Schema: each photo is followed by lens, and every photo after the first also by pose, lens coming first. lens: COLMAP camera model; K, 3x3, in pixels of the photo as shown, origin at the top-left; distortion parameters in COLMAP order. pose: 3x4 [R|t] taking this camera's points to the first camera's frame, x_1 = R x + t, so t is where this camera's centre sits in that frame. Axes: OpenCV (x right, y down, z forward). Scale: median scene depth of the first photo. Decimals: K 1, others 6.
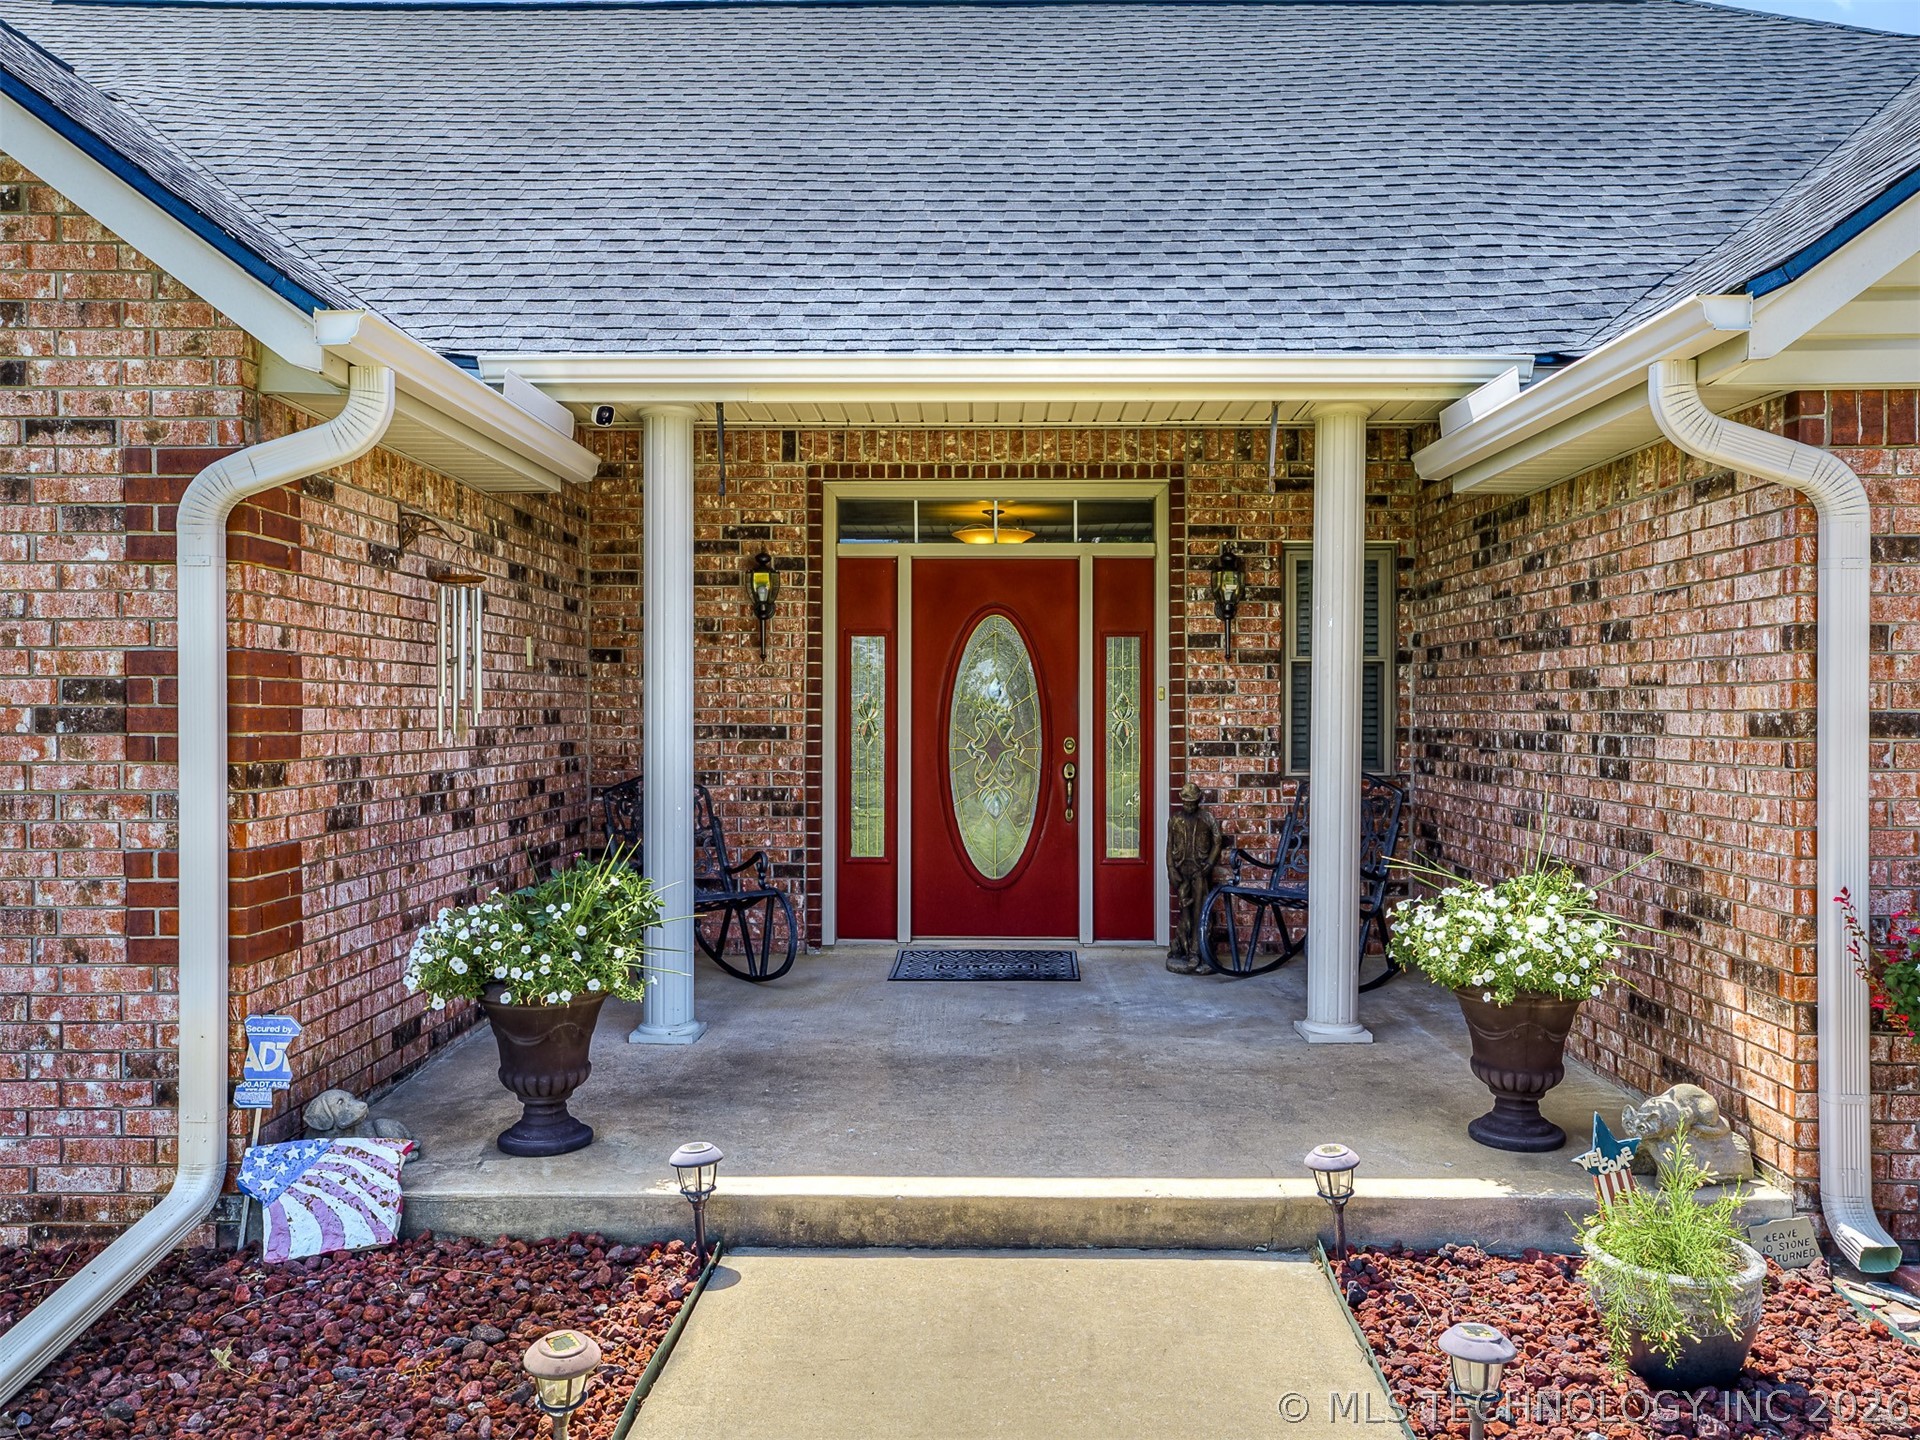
lens RADIAL K [[1435.8, 0, 956.3], [0, 1435.8, 719.8], [0, 0, 1]] dist [-0.005792, -0.002101]
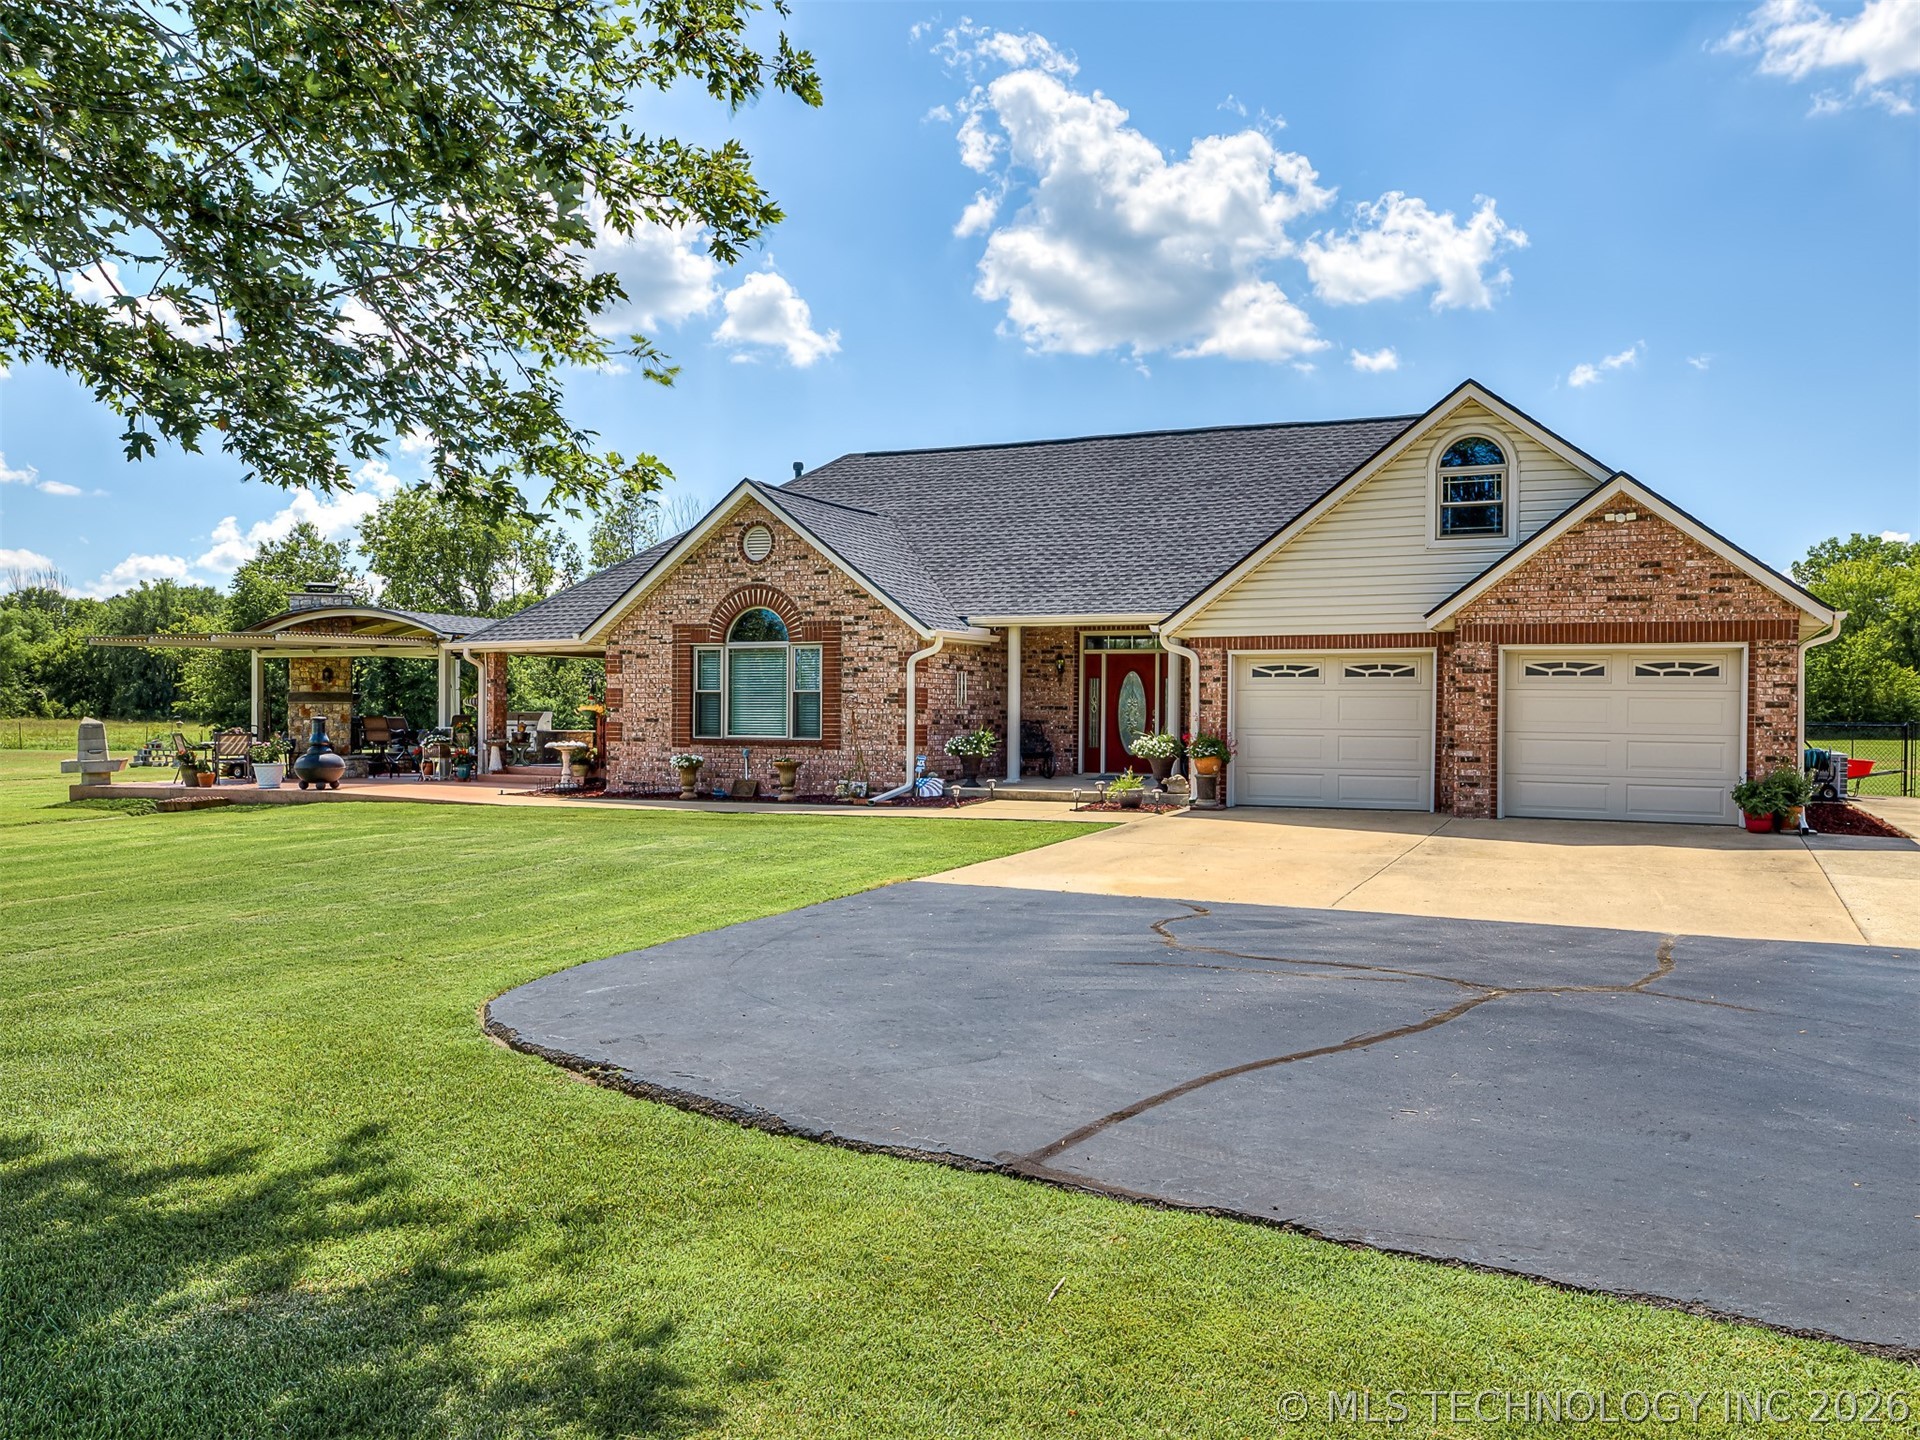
lens RADIAL K [[1435.8, 0, 963.2], [0, 1435.8, 719.8], [0, 0, 1]] dist [-0.005792, -0.002101]
pose [[0.906482, 0.009473, -0.422138, 1.616175], [-0.010138, 0.999948, 0.000670, 0.054627], [0.422122, 0.003672, 0.906531, -3.188318]]
